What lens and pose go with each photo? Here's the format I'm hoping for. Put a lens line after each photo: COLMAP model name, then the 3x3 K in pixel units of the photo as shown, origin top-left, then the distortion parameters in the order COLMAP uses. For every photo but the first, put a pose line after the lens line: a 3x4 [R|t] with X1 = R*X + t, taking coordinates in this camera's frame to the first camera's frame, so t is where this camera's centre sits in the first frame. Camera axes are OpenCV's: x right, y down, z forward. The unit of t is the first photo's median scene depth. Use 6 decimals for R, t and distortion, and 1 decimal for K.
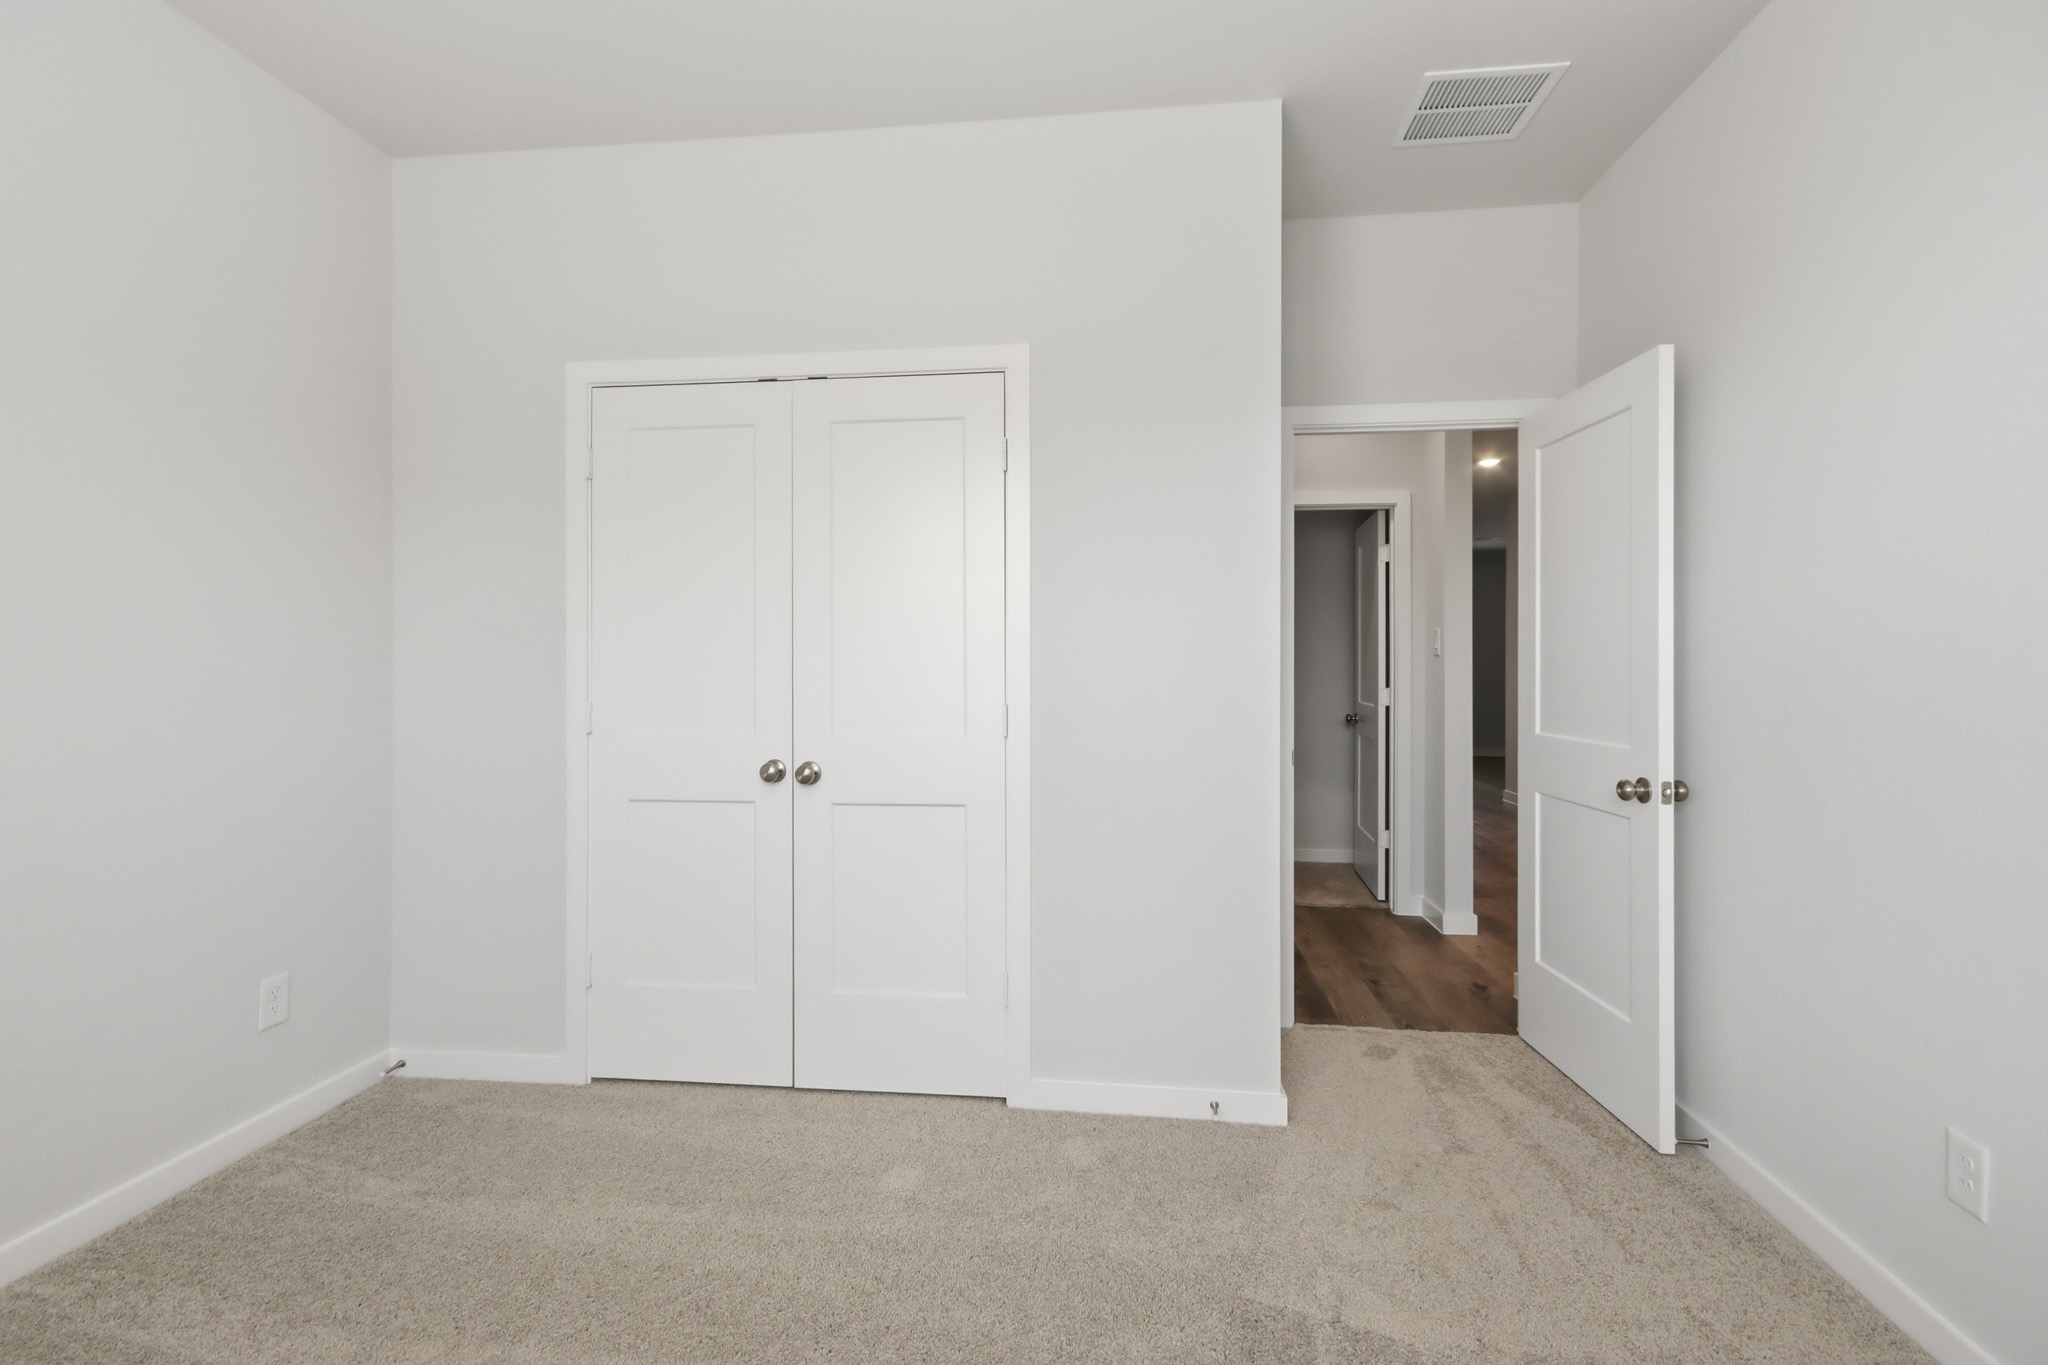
lens RADIAL K [[1000.3, 0, 1024.0], [0, 1000.3, 682.5], [0, 0, 1]] dist [-0.012371, -0.000095]
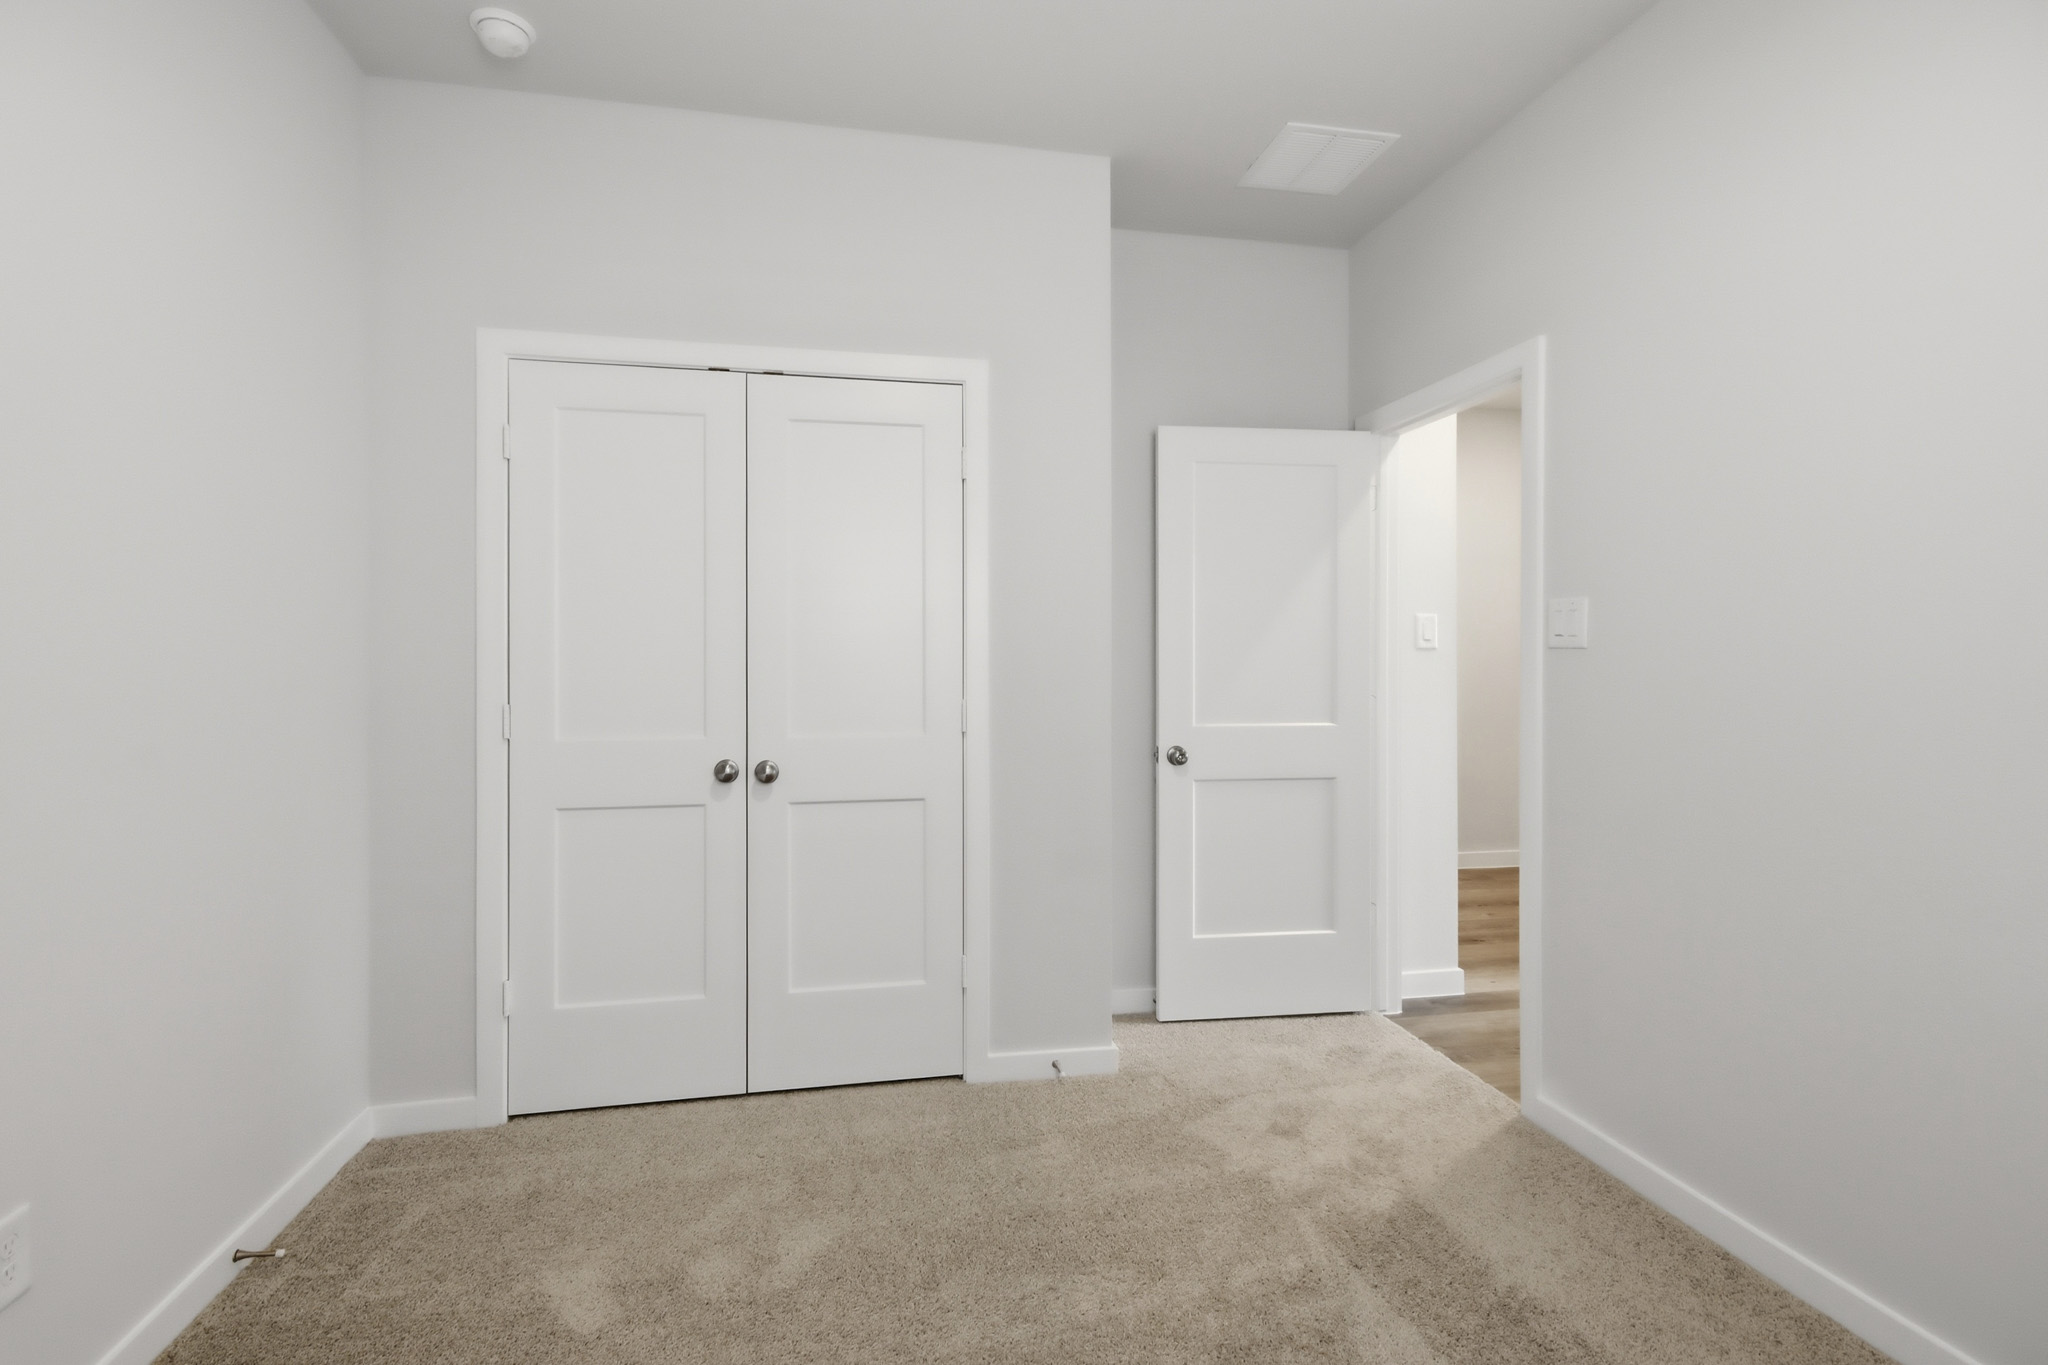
lens RADIAL K [[945.8, 0, 1024.0], [0, 945.8, 682.5], [0, 0, 1]] dist [0.011039, 0.000451]
pose [[0.950726, -0.003448, 0.310013, -0.260709], [0.002854, 0.999993, 0.002372, 0.000485], [-0.310019, -0.001371, 0.950730, 0.029156]]
